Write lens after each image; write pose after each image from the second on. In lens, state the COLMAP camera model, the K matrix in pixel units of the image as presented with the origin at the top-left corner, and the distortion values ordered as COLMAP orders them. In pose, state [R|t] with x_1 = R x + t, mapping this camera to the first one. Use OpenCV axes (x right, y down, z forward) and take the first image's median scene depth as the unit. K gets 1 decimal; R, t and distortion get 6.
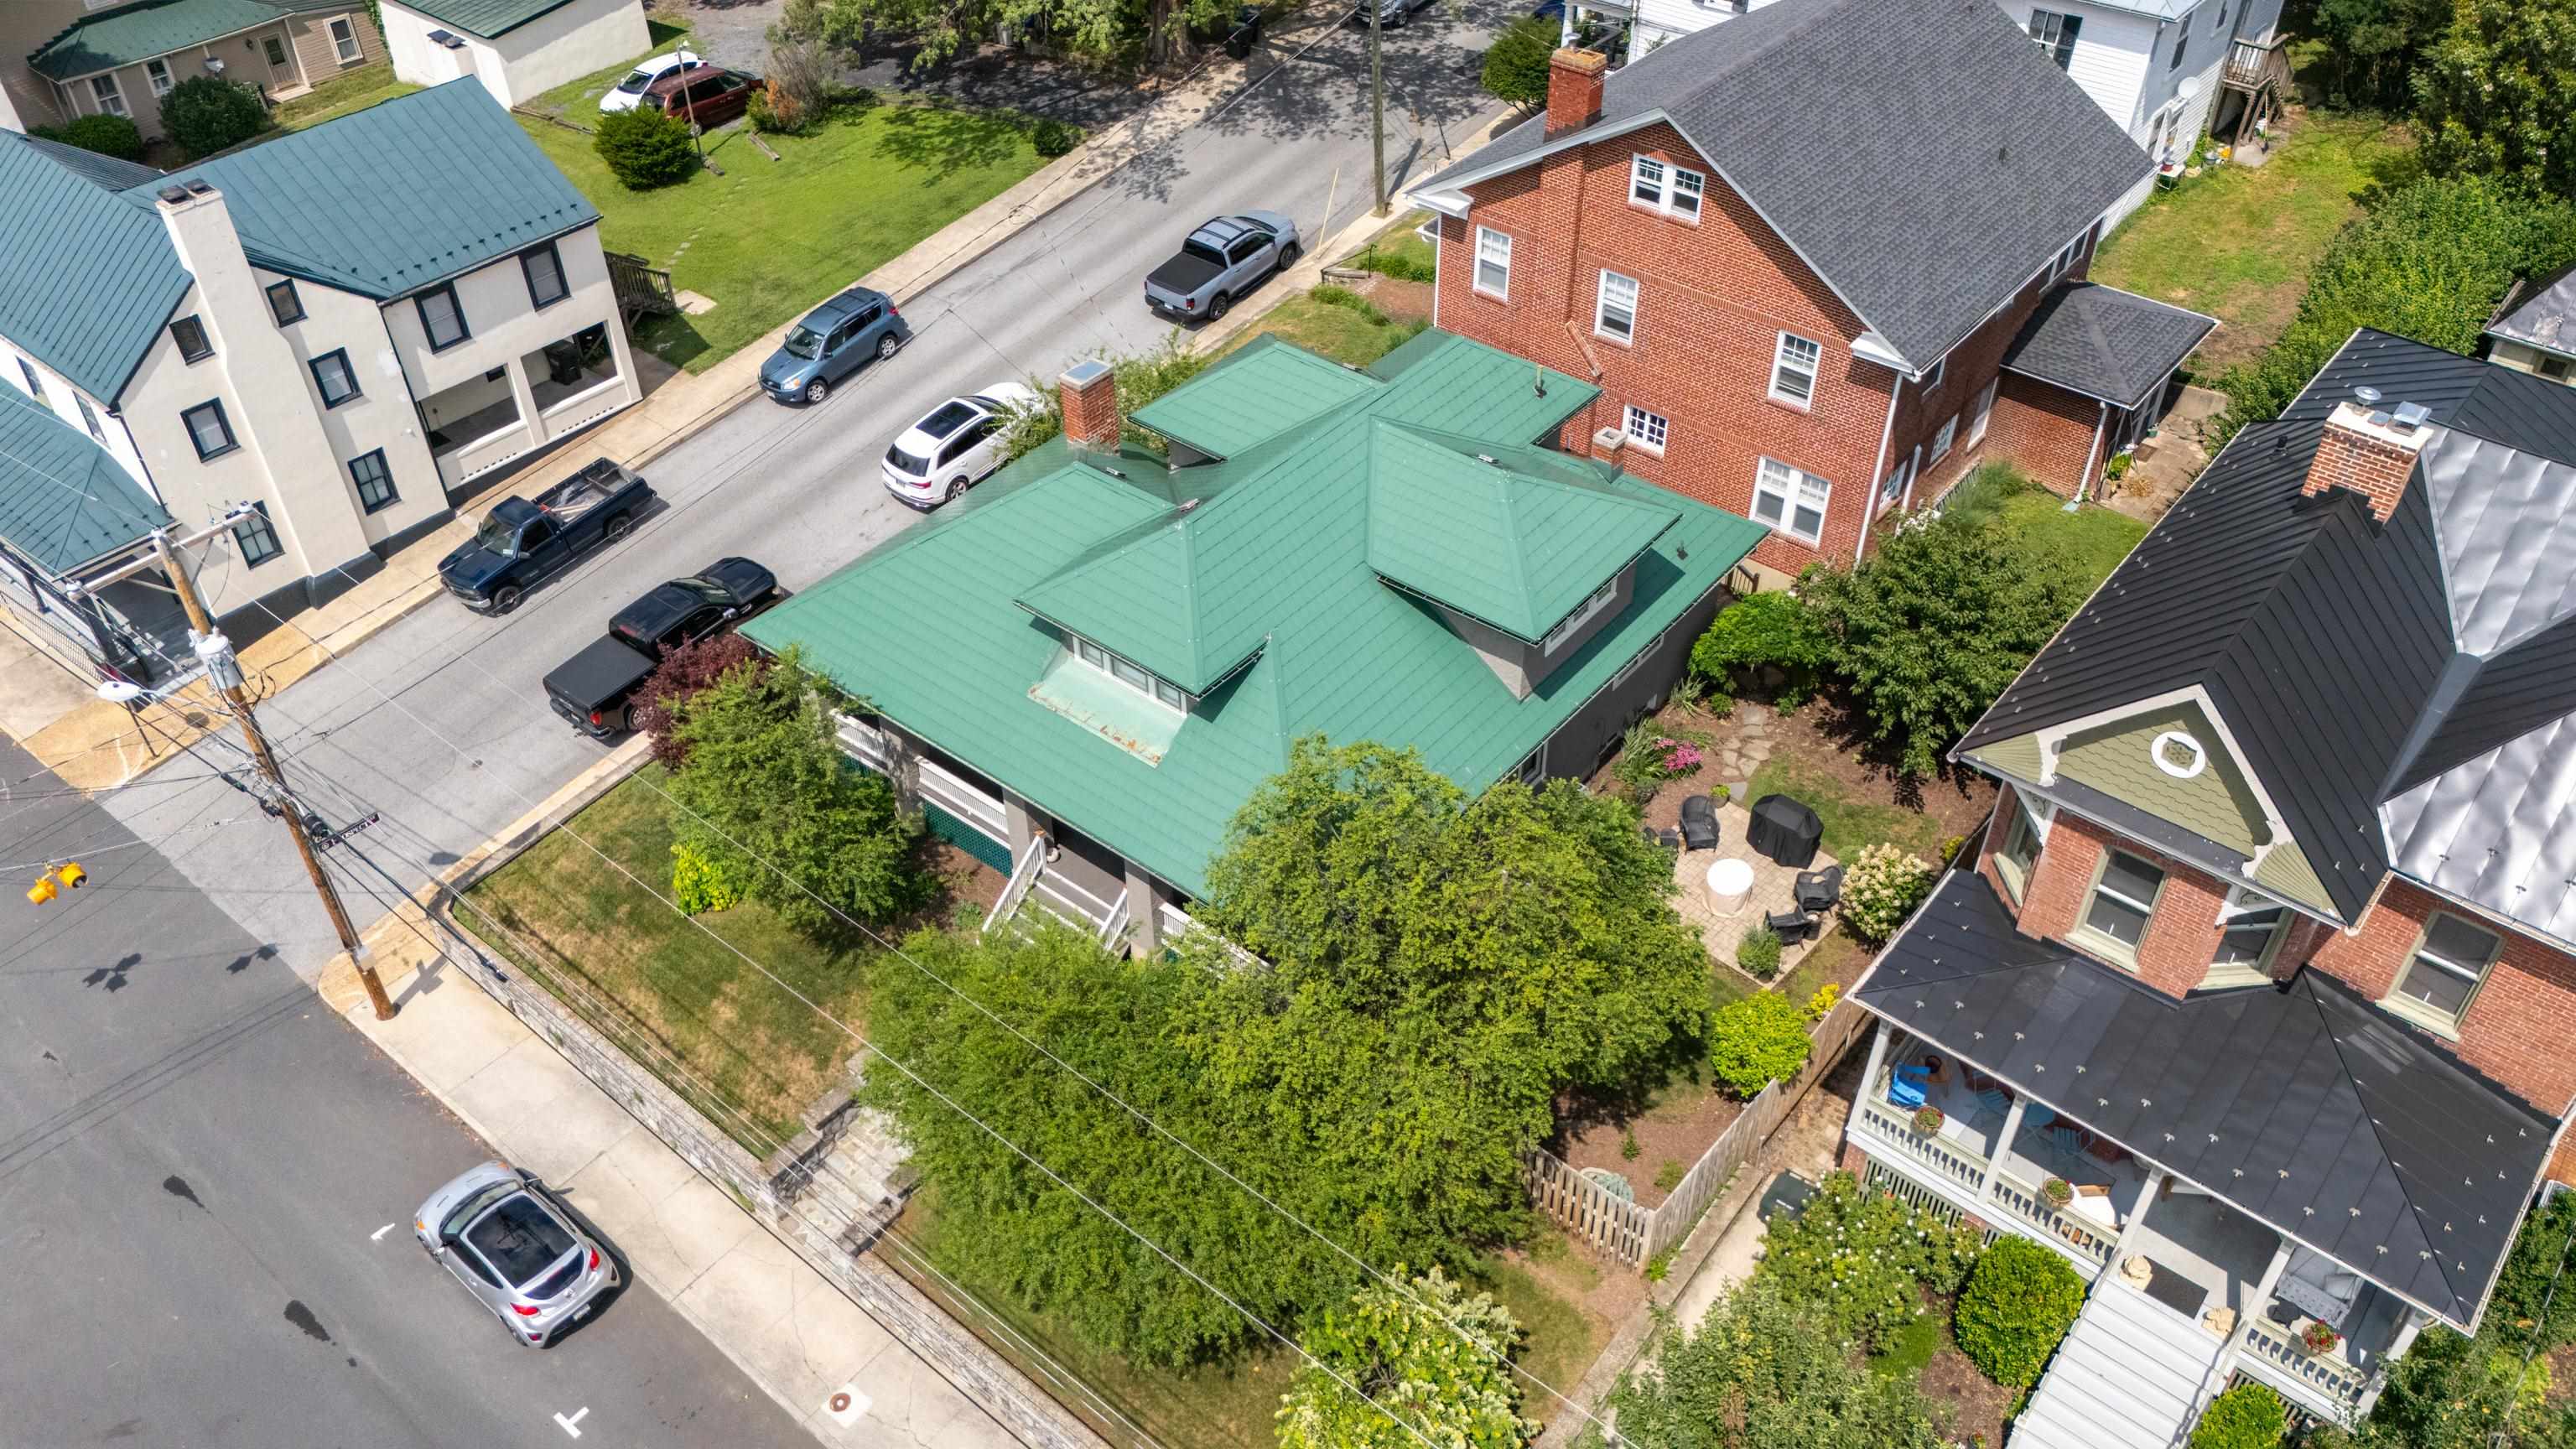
lens RADIAL K [[1894.3, 0, 1288.5], [0, 1894.3, 731.6], [0, 0, 1]] dist [0.056278, -0.043148]
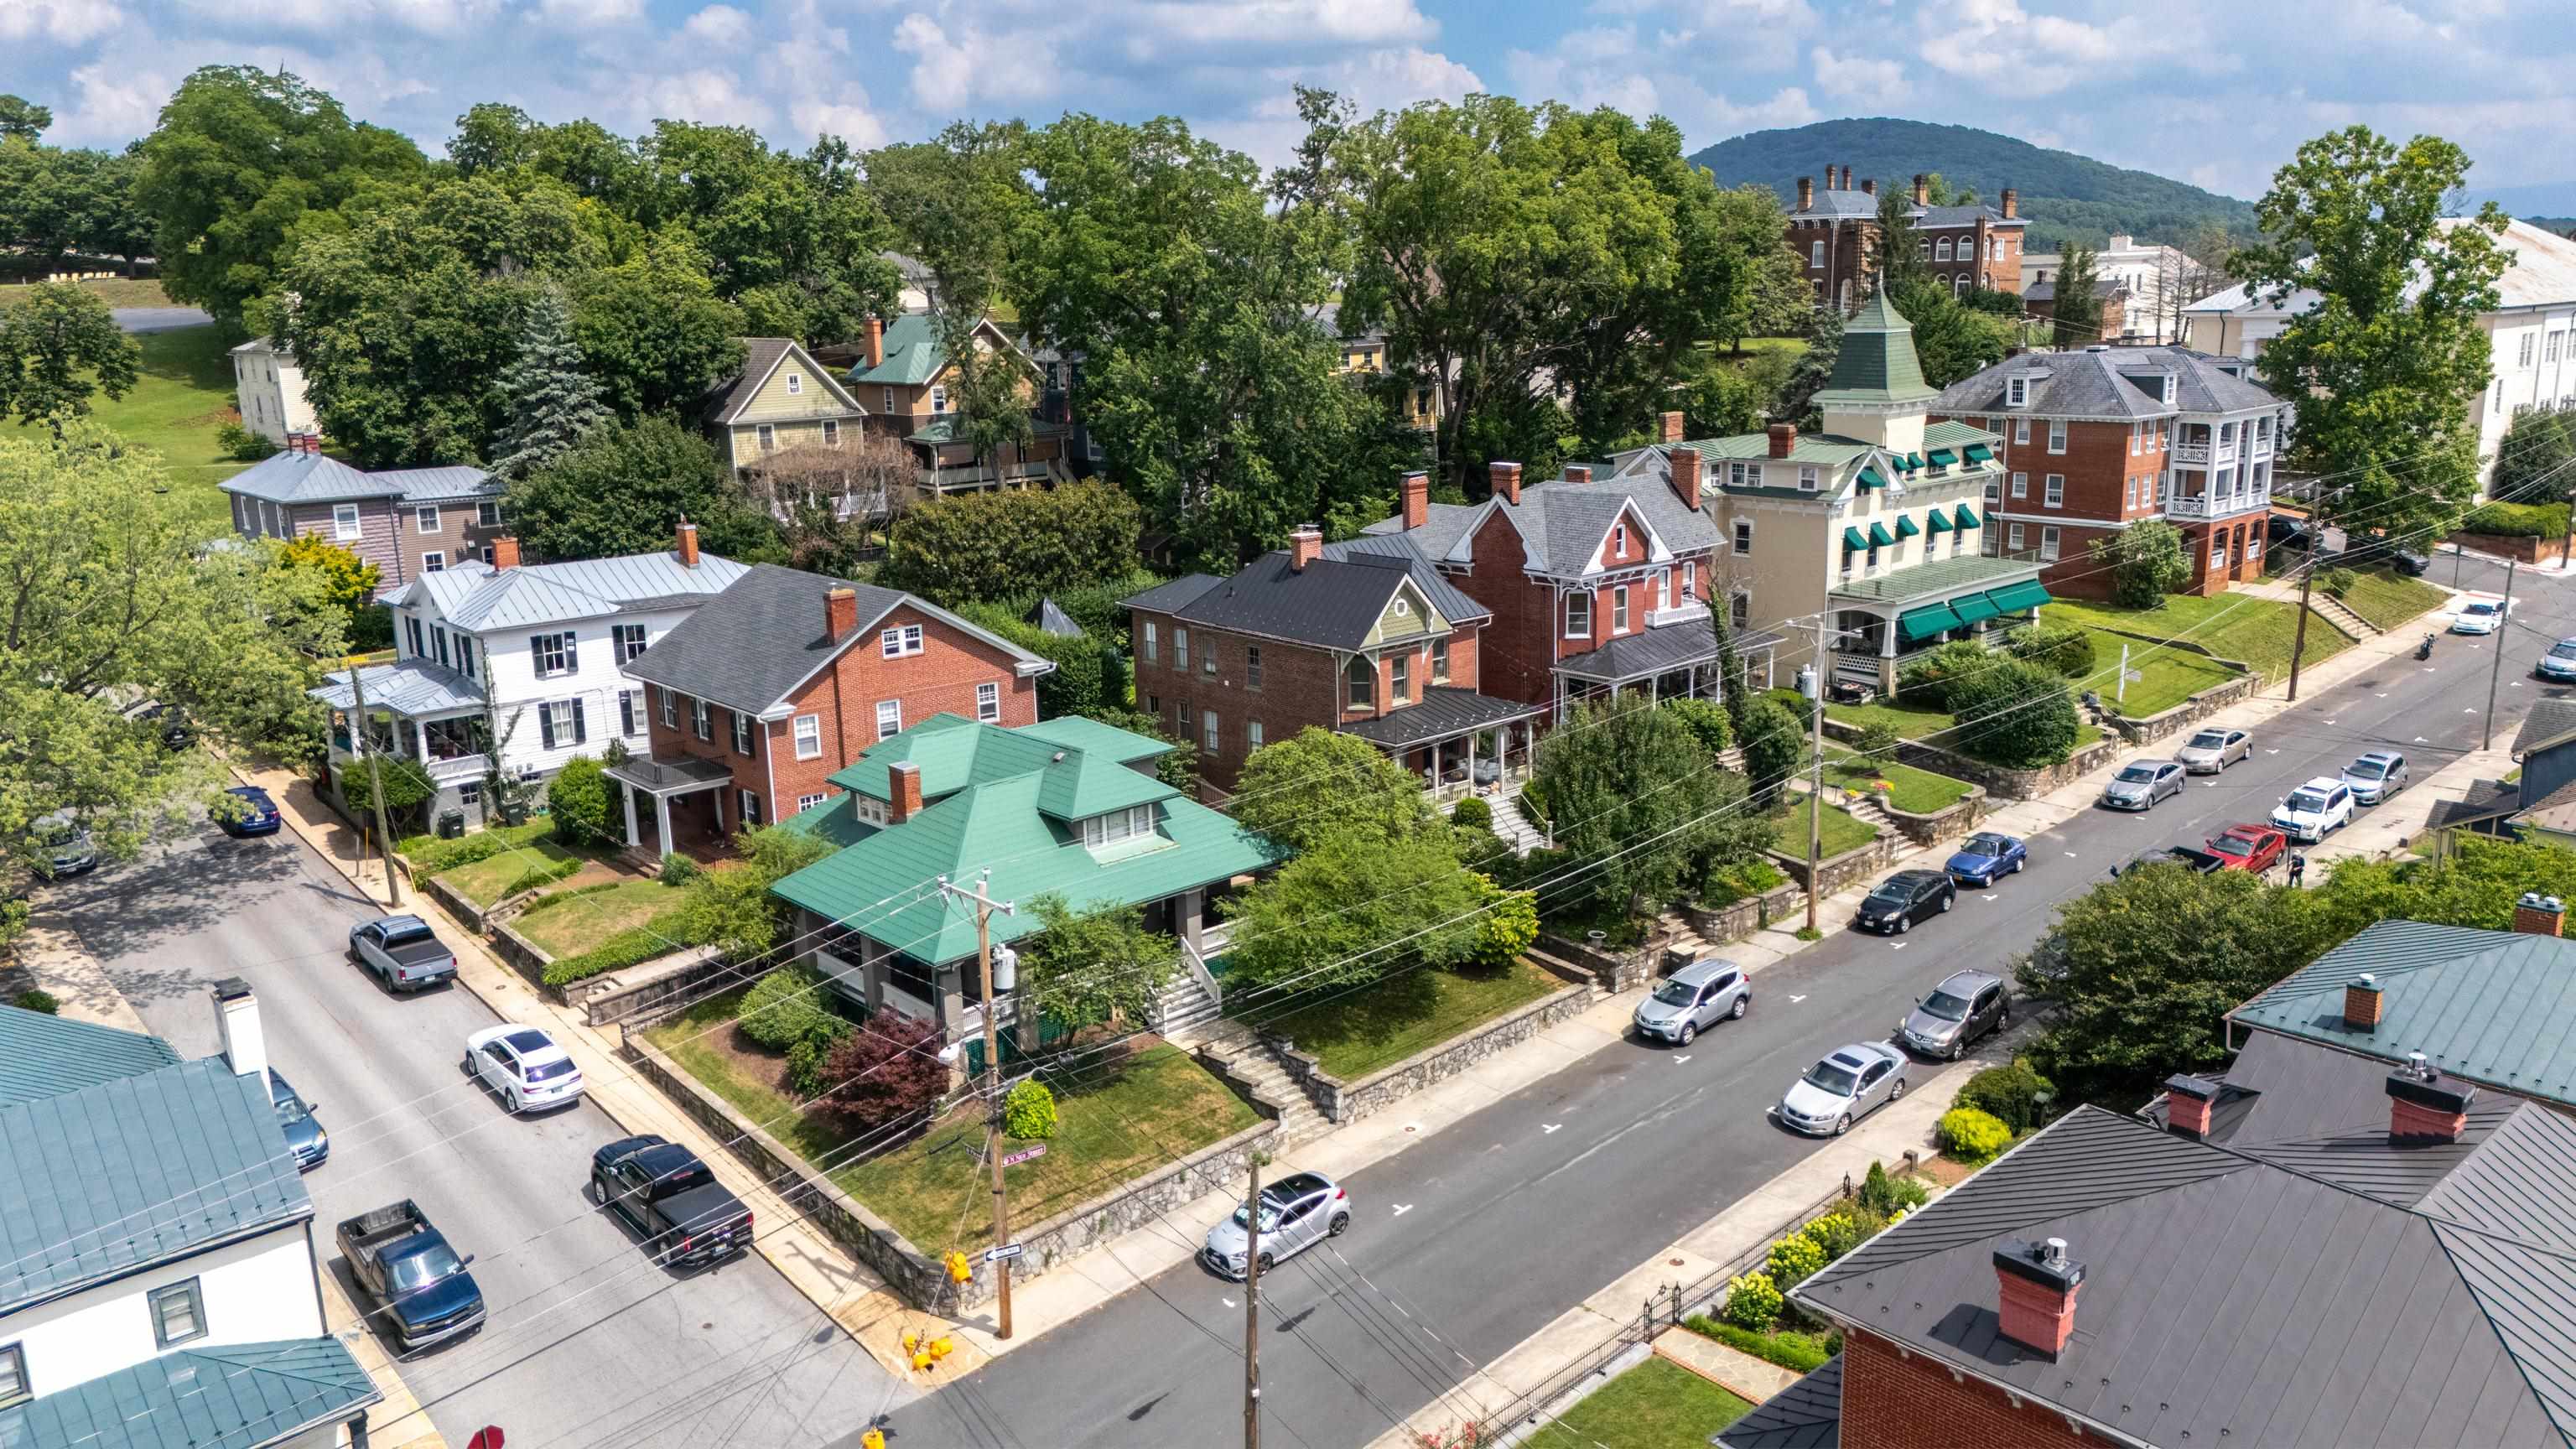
lens RADIAL K [[1885.5, 0, 1291.4], [0, 1885.5, 738.9], [0, 0, 1]] dist [0.092154, -0.119064]
pose [[0.145436, -0.226617, 0.963064, -1.374767], [0.660512, 0.746957, 0.076018, -0.097067], [-0.736595, 0.625060, 0.258318, 0.285931]]
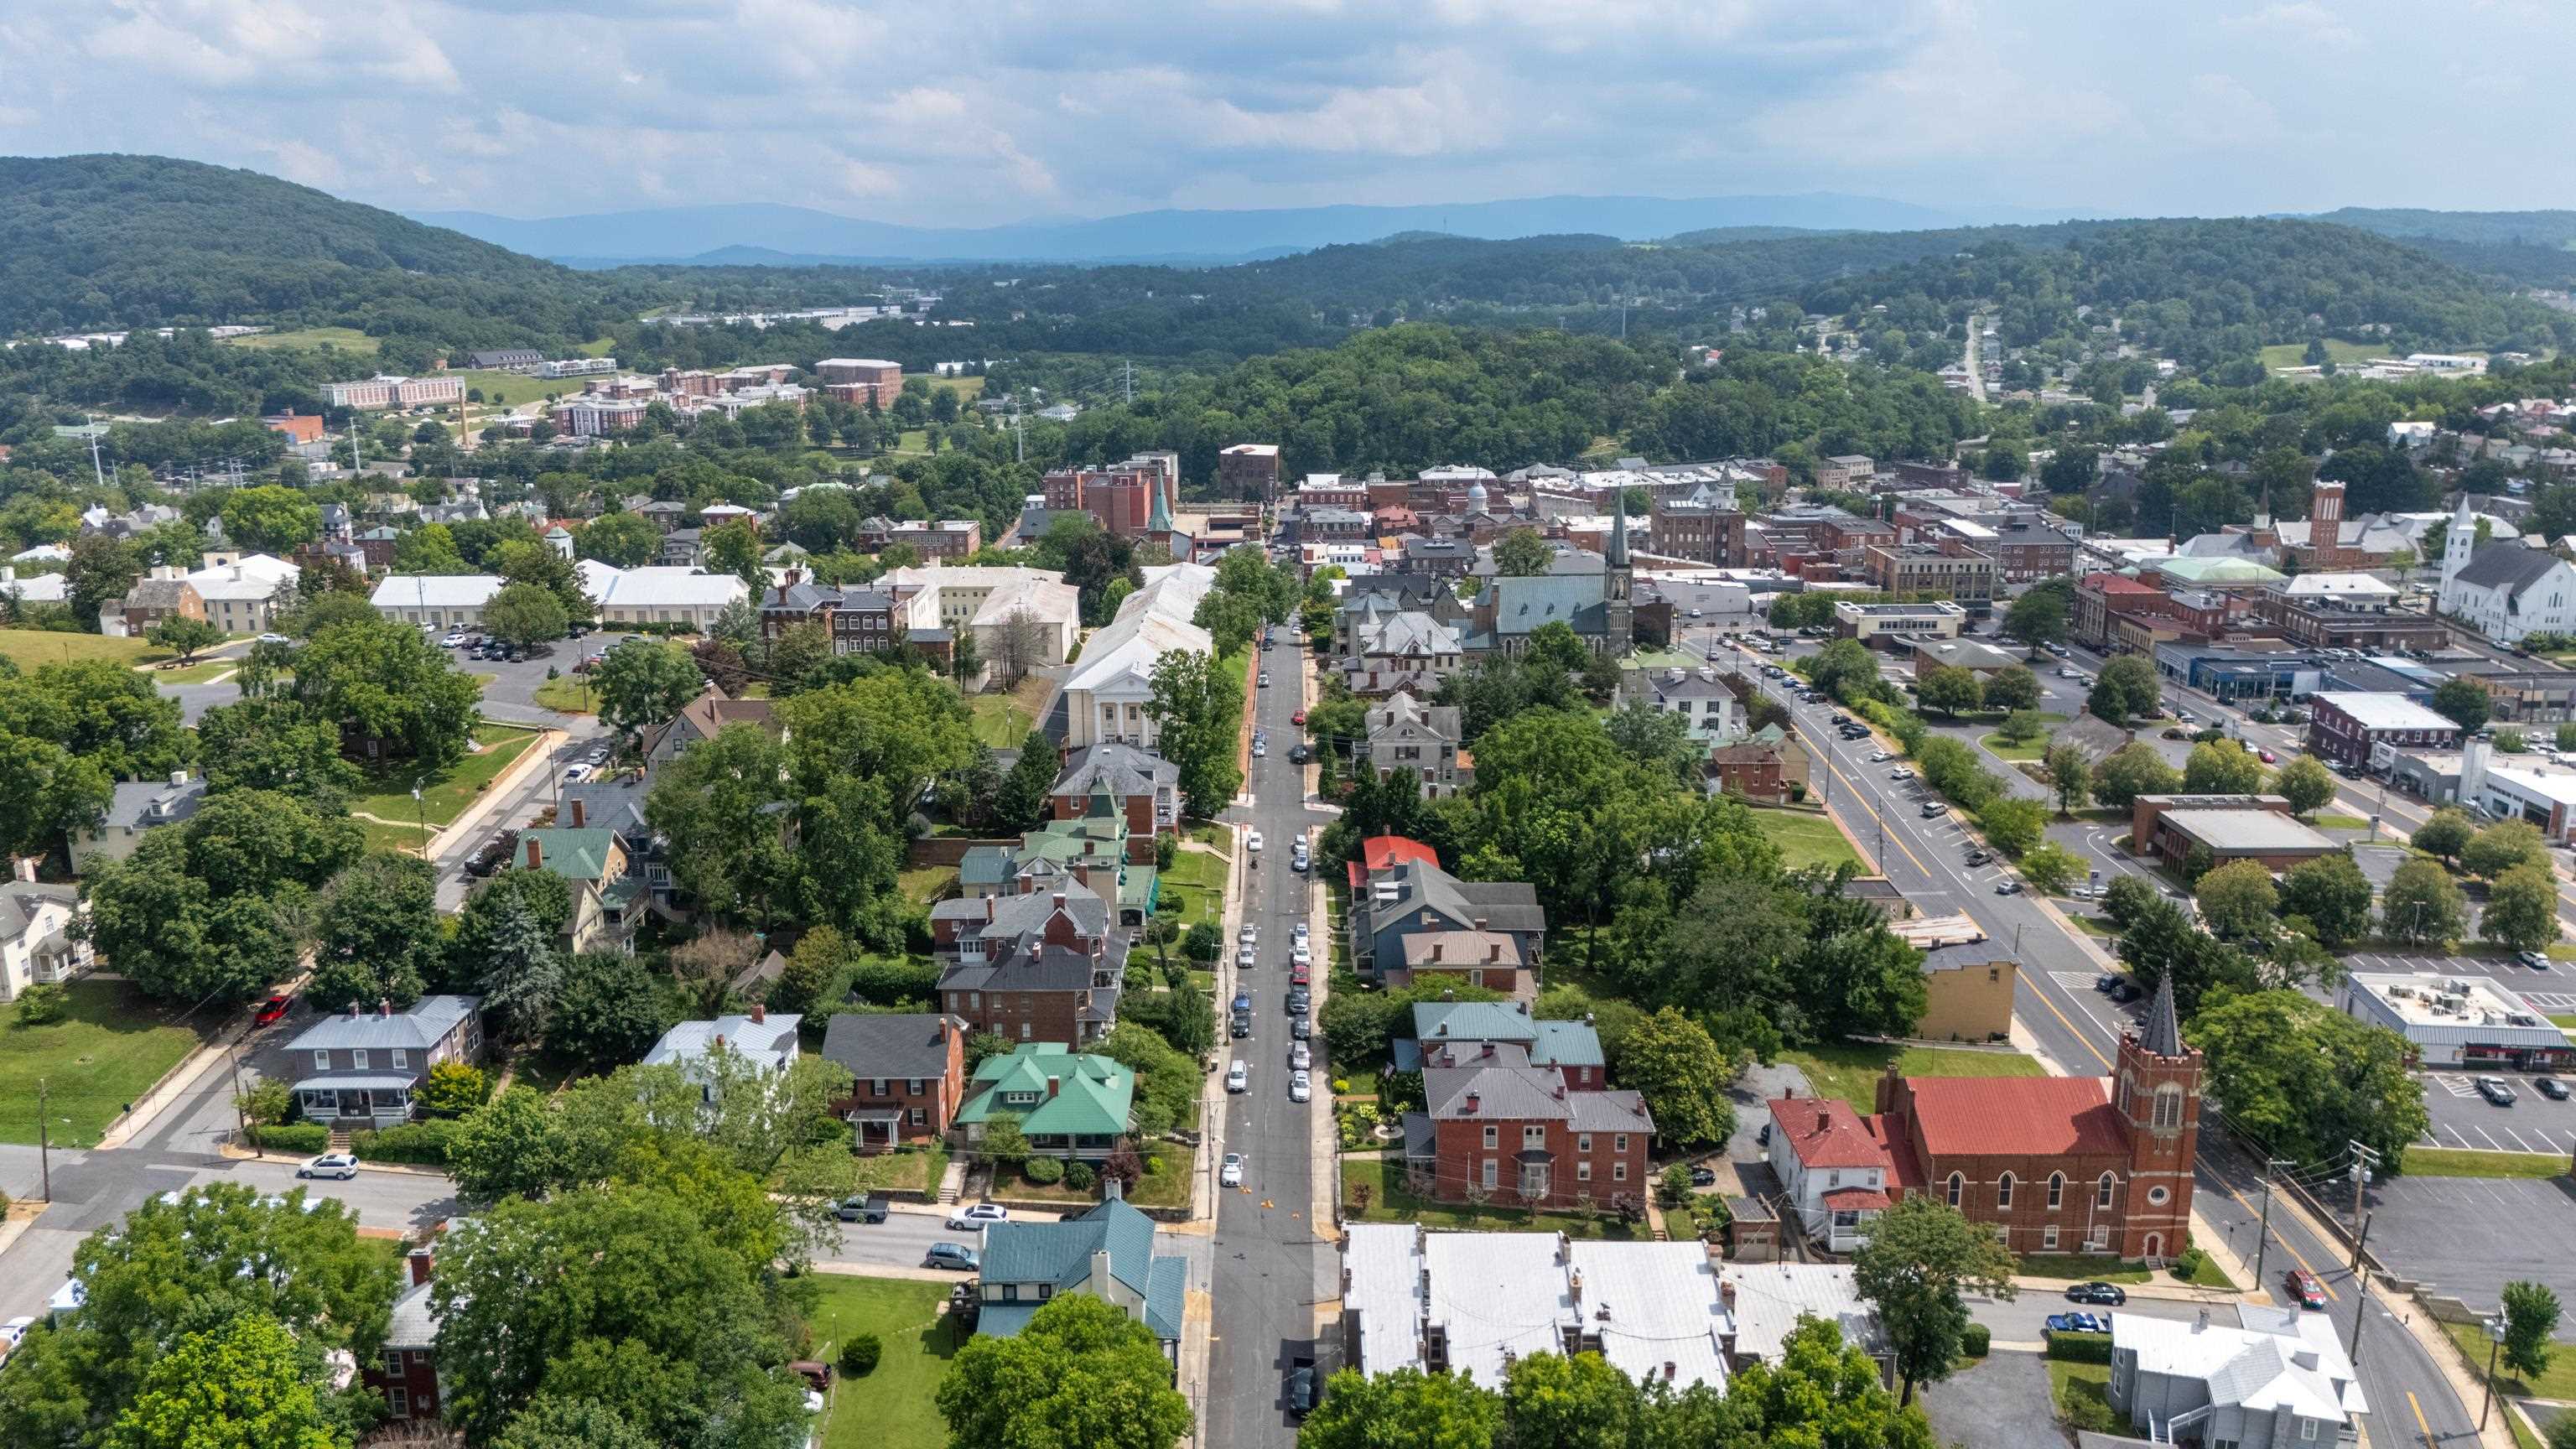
lens RADIAL K [[1894.3, 0, 1288.5], [0, 1894.3, 731.6], [0, 0, 1]] dist [0.056278, -0.043148]
pose [[-0.640276, -0.183496, 0.745906, -3.327445], [0.502608, 0.634252, 0.587461, -2.788513], [-0.580889, 0.751035, -0.313869, 1.295891]]
